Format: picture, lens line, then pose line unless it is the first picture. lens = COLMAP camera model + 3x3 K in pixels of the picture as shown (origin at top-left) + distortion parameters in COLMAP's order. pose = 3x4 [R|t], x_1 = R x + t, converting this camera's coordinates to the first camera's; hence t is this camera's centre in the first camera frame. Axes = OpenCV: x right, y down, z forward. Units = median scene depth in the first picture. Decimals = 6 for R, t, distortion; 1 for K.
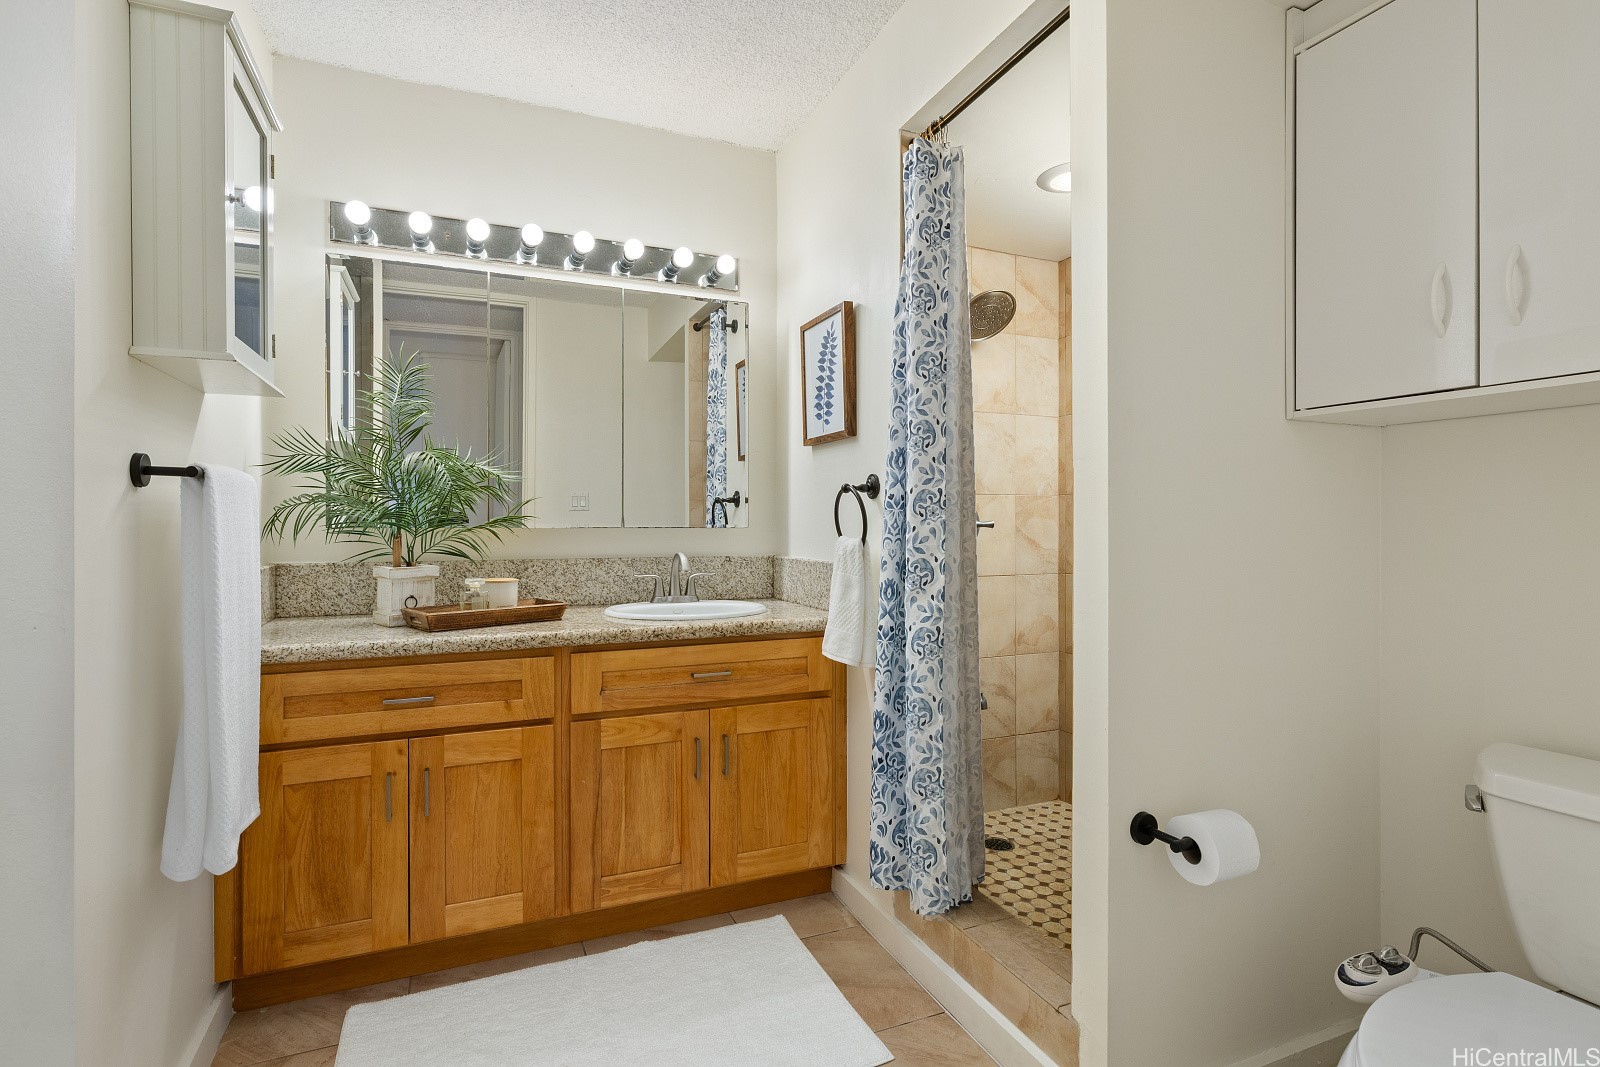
lens RADIAL K [[739.8, 0, 789.8], [0, 739.8, 524.3], [0, 0, 1]] dist [-0.000809, 0.000005]
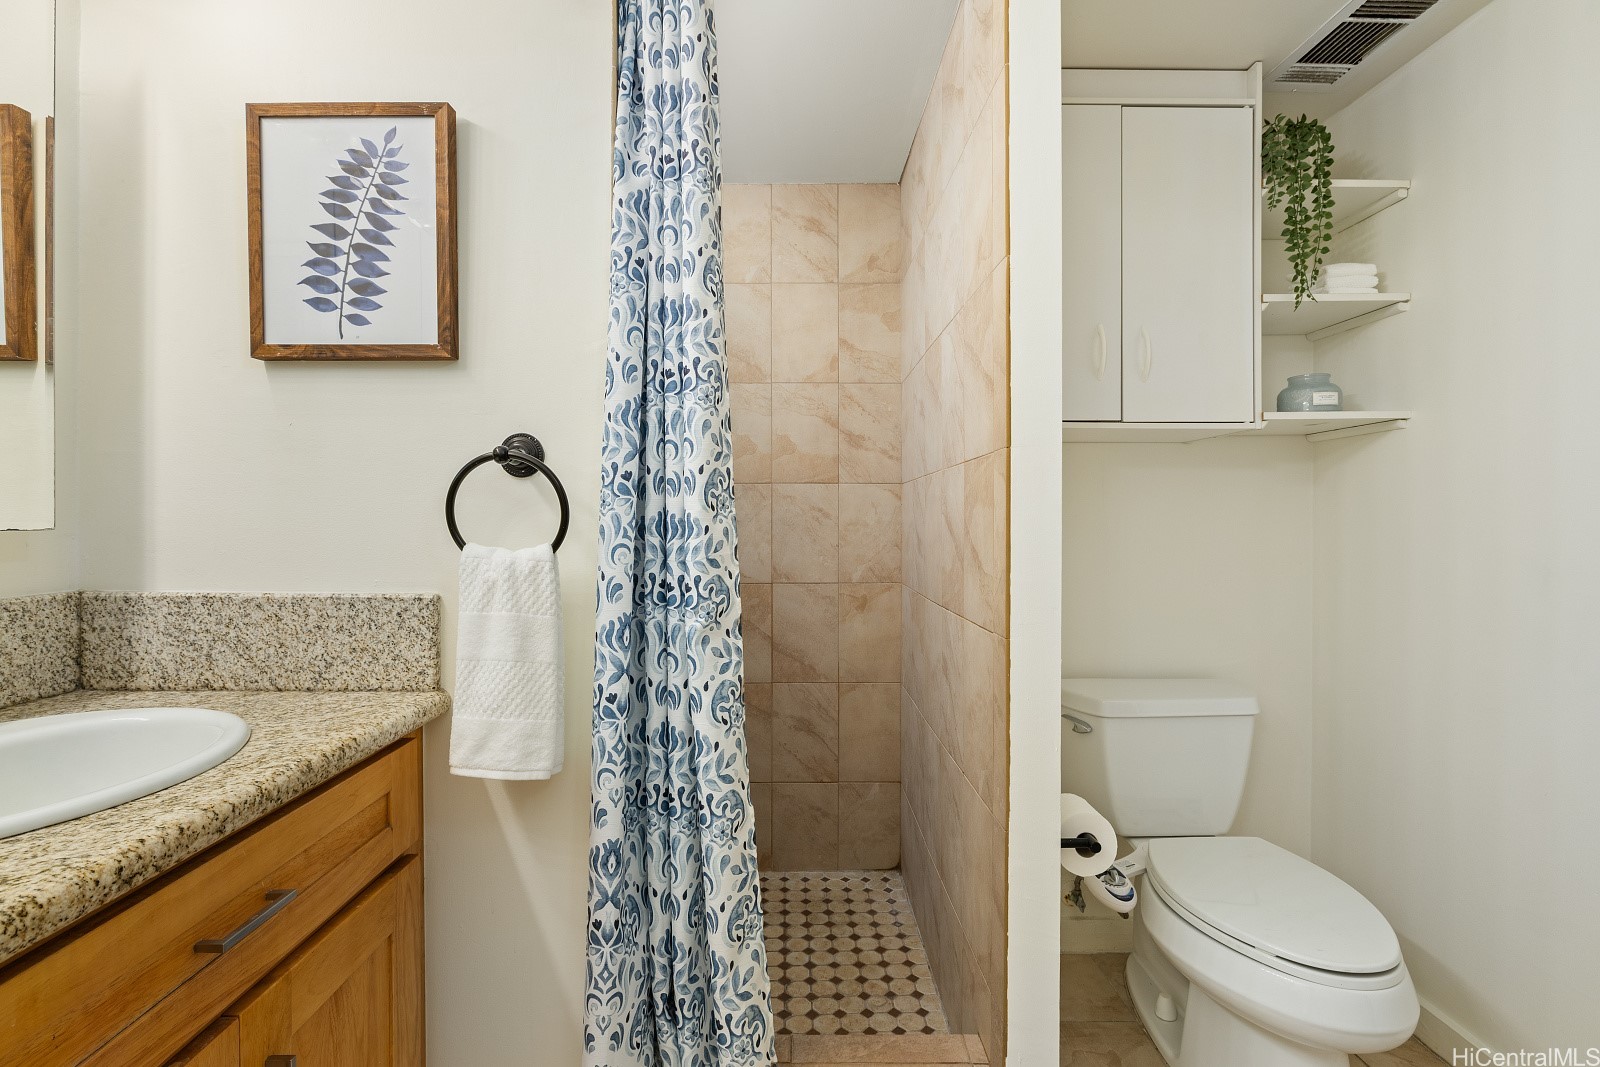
lens RADIAL K [[739.8, 0, 789.8], [0, 739.8, 524.3], [0, 0, 1]] dist [-0.000809, 0.000005]
pose [[0.408407, -0.002922, 0.912795, -0.355637], [-0.002313, 0.999988, 0.004236, -0.000873], [-0.912797, -0.003841, 0.408395, 0.629661]]
